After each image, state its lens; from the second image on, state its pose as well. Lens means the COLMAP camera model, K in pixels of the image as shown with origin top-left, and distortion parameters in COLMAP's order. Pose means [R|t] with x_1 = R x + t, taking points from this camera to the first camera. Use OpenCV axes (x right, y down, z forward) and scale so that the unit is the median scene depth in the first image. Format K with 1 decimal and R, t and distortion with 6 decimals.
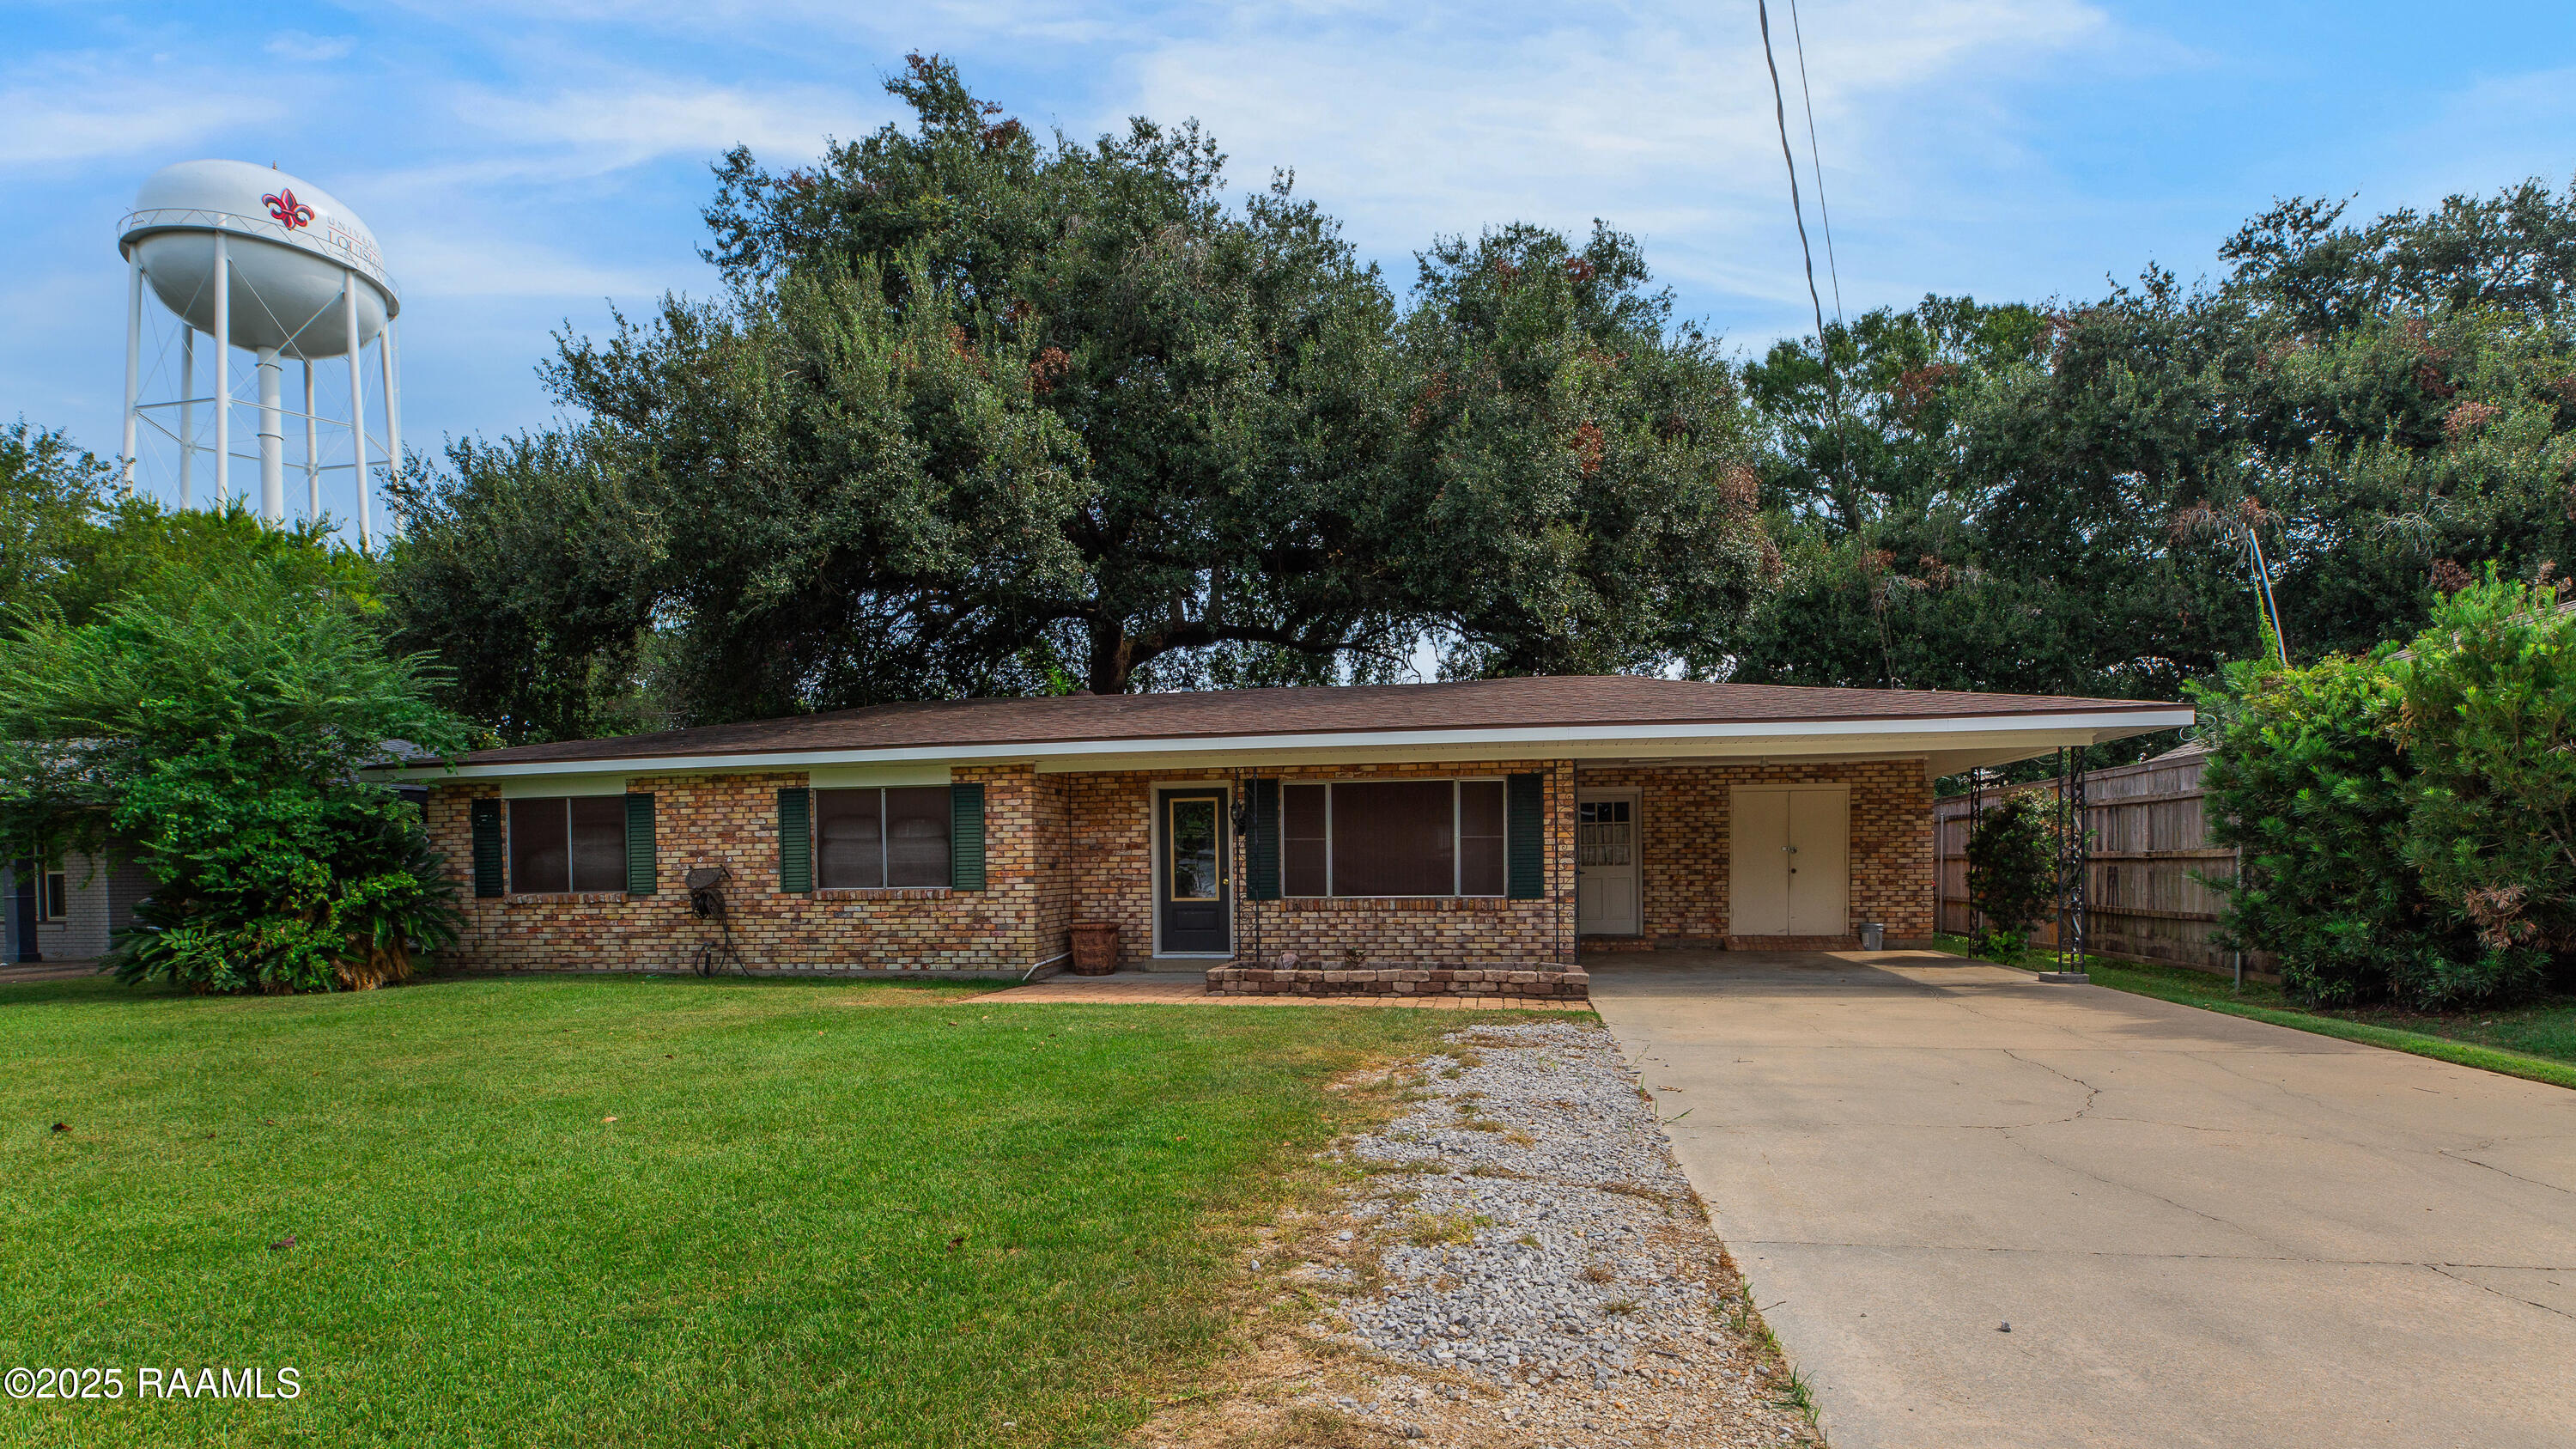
lens RADIAL K [[1243.6, 0, 1344.5], [0, 1243.6, 919.9], [0, 0, 1]] dist [-0.023711, 0.005593]
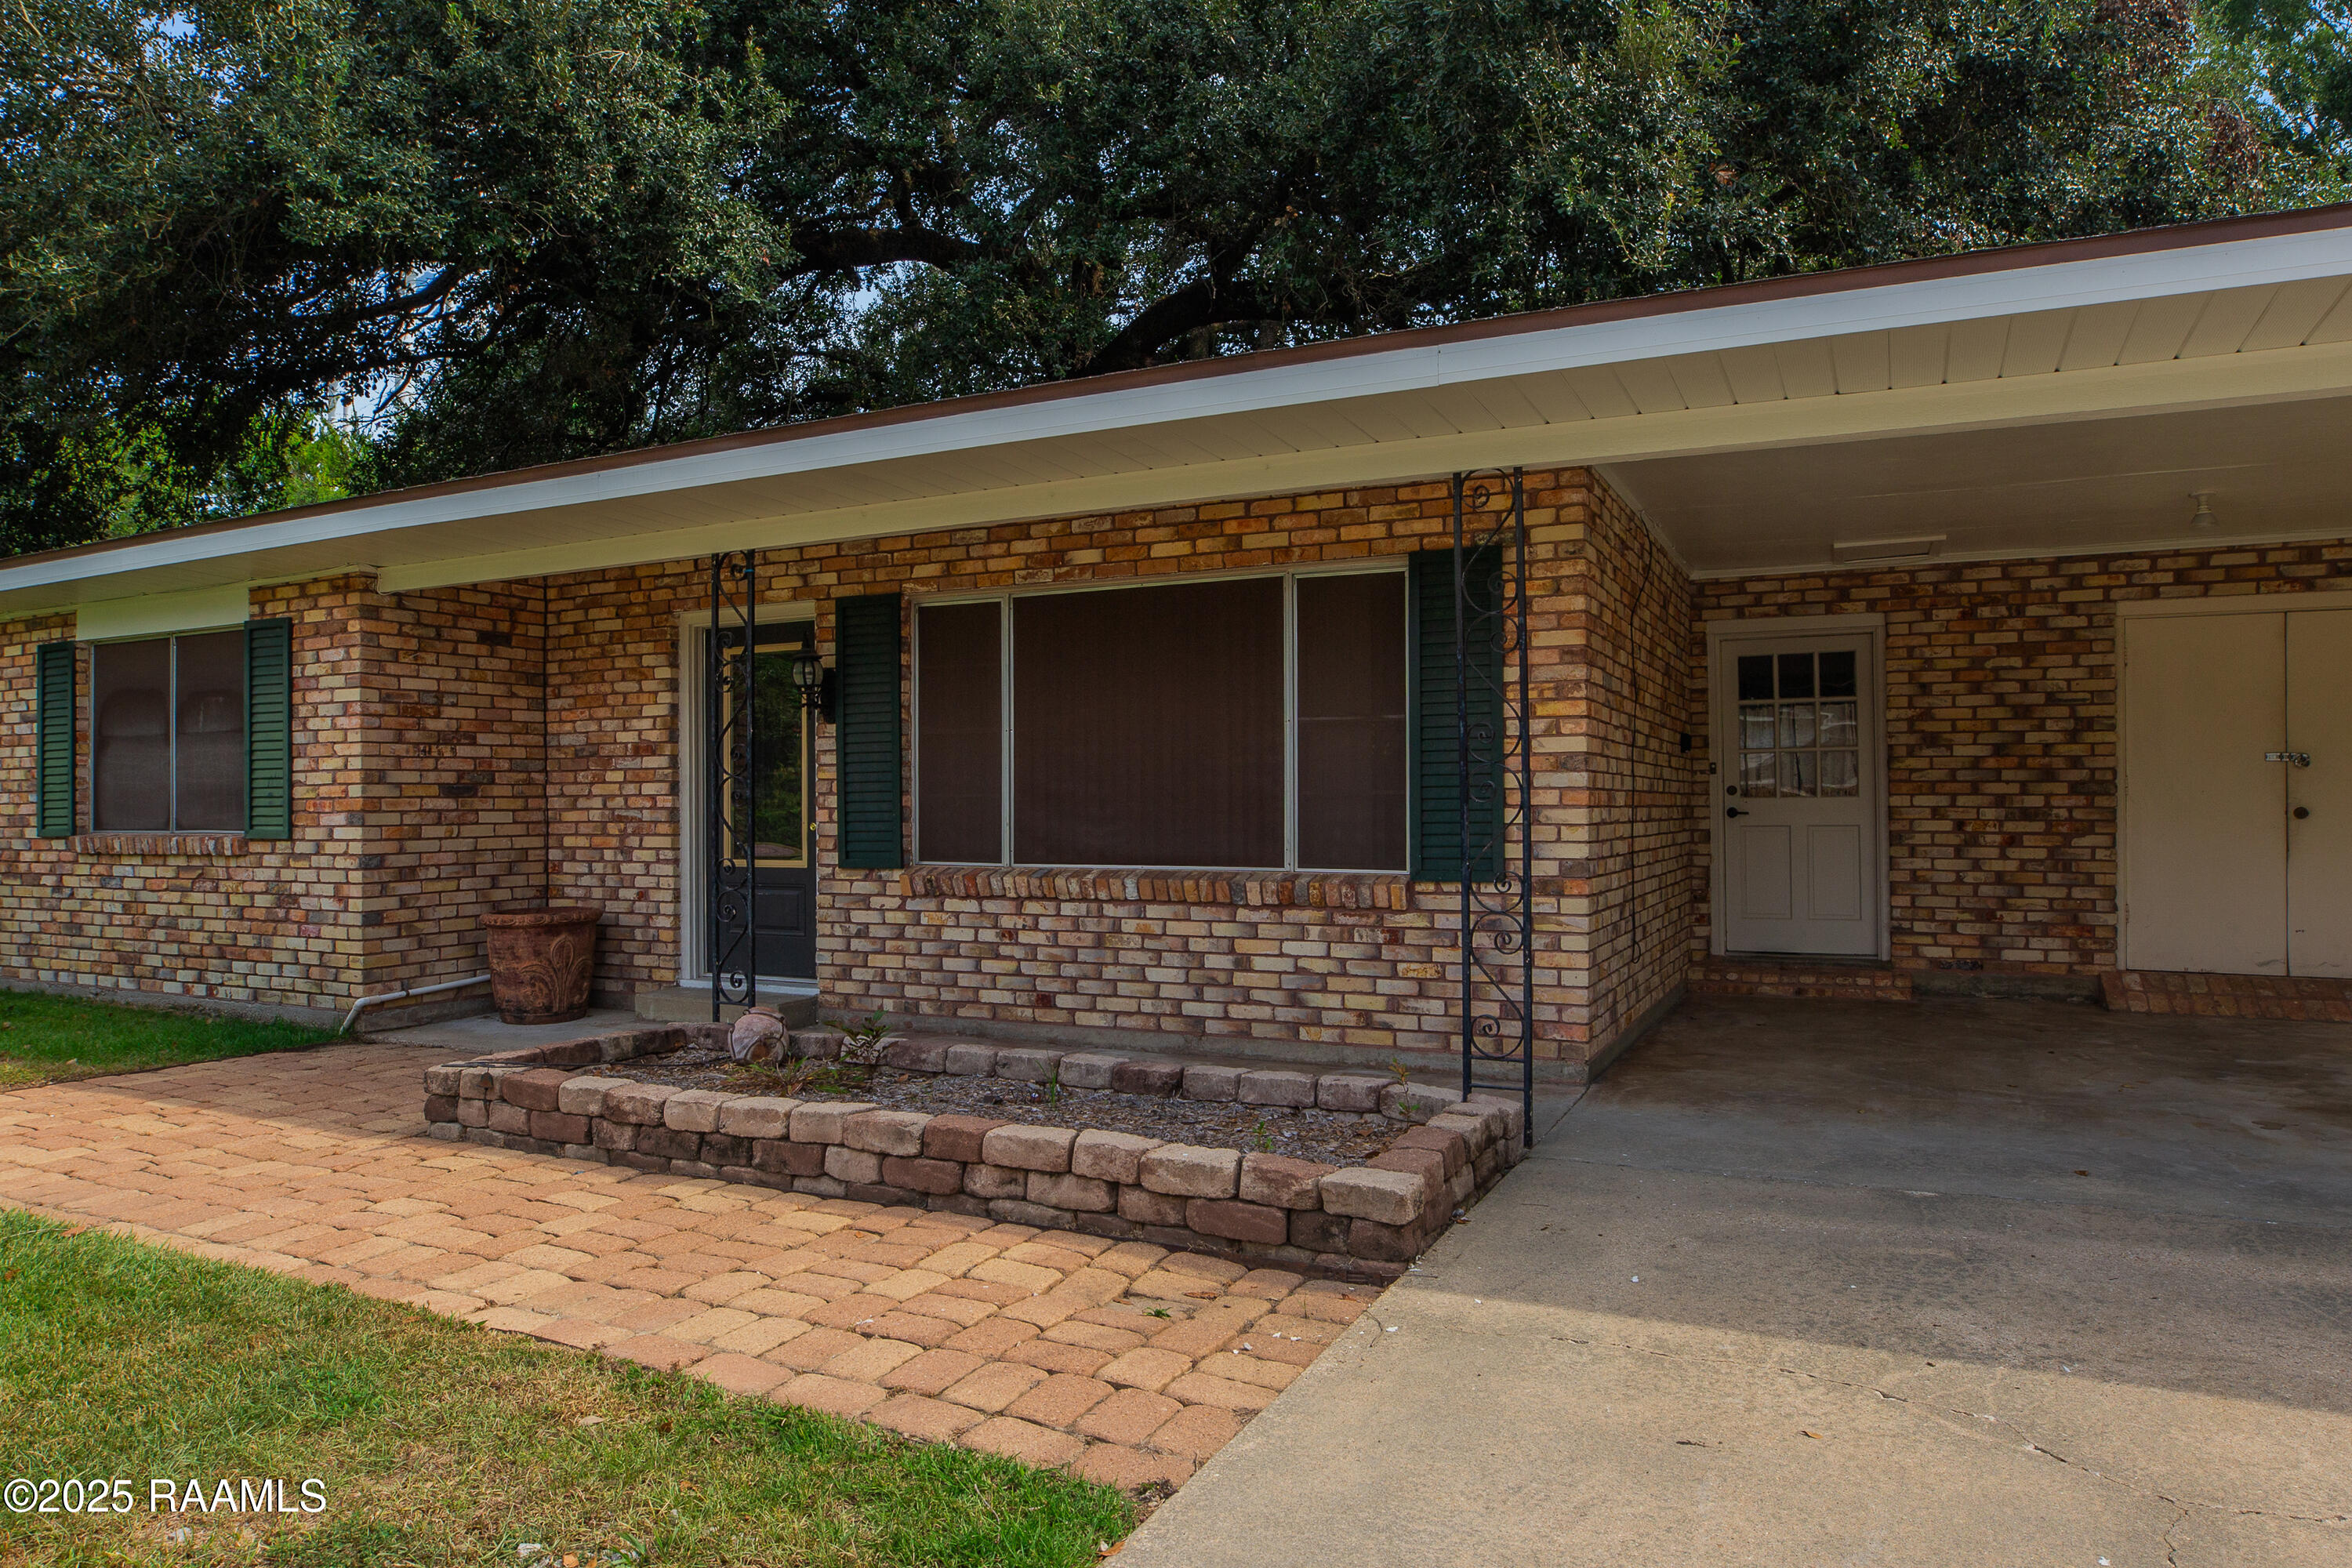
lens RADIAL K [[1466.1, 0, 1160.1], [0, 1466.1, 800.8], [0, 0, 1]] dist [-0.028476, 0.005575]
pose [[0.948952, 0.005635, -0.315371, 0.196743], [-0.019290, 0.999006, -0.040194, -0.021613], [0.314831, 0.044226, 0.948117, 0.545138]]
